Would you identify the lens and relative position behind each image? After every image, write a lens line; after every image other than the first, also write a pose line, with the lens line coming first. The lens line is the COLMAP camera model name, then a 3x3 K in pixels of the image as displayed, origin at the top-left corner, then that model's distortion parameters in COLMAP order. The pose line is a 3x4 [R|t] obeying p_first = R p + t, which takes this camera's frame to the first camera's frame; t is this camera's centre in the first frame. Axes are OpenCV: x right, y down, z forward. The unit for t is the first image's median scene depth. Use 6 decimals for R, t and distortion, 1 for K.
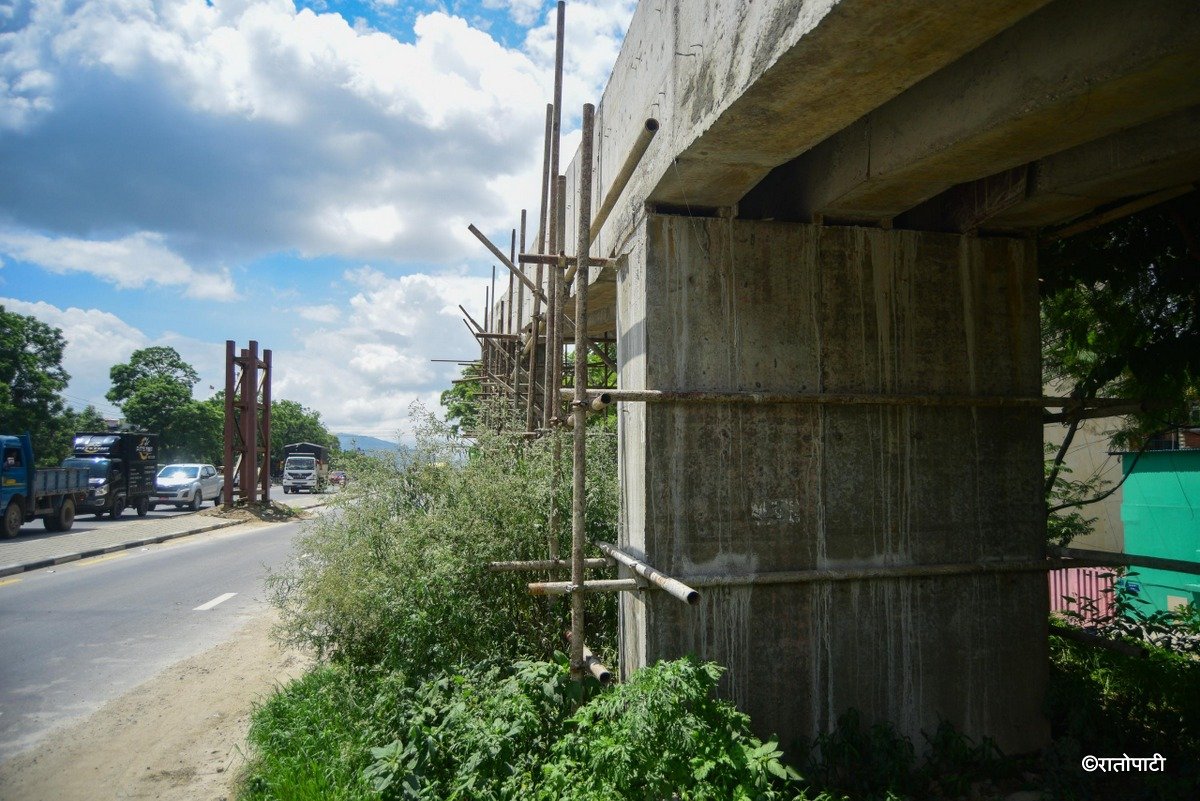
lens RADIAL K [[938.1, 0, 598.5], [0, 938.1, 404.8], [0, 0, 1]] dist [0.001560, -0.015339]
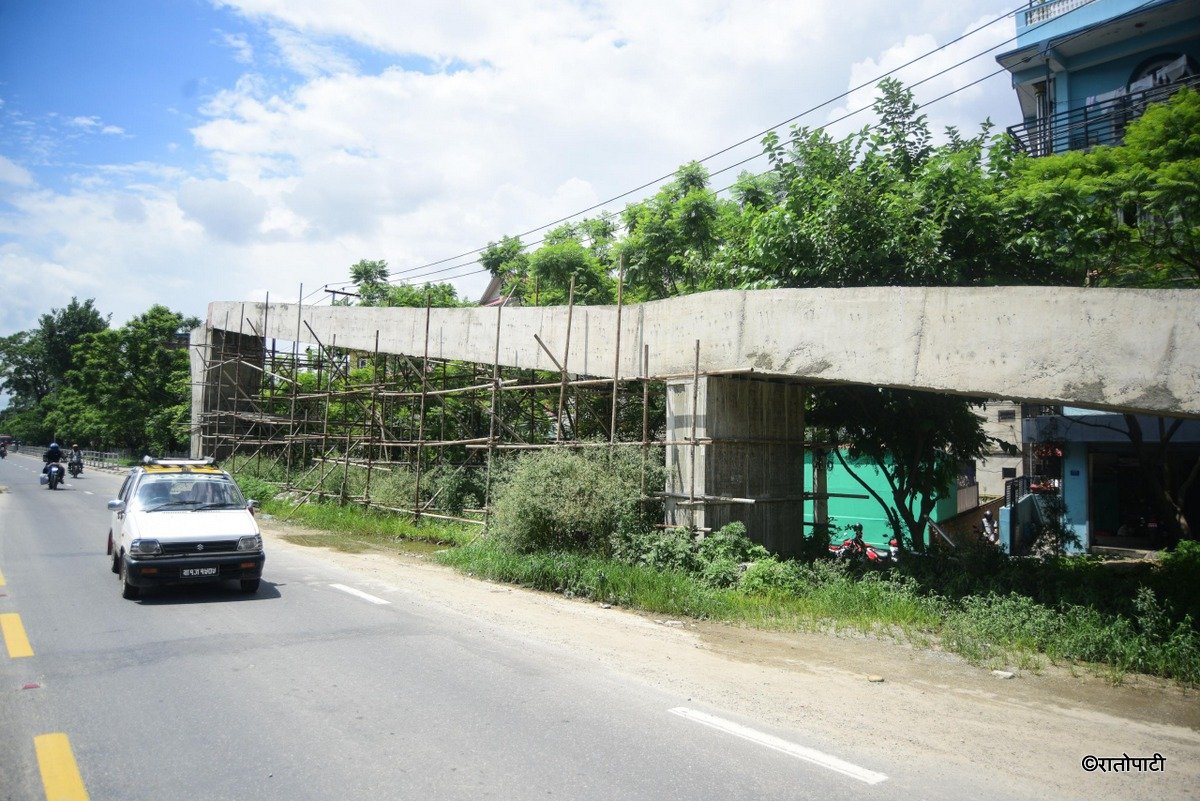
lens RADIAL K [[938.1, 0, 599.3], [0, 938.1, 405.2], [0, 0, 1]] dist [0.001560, -0.015339]
pose [[0.898365, 0.045978, 0.436838, -1.426744], [-0.056902, 0.998308, 0.011948, -0.122670], [-0.435549, -0.035591, 0.899461, -1.385623]]
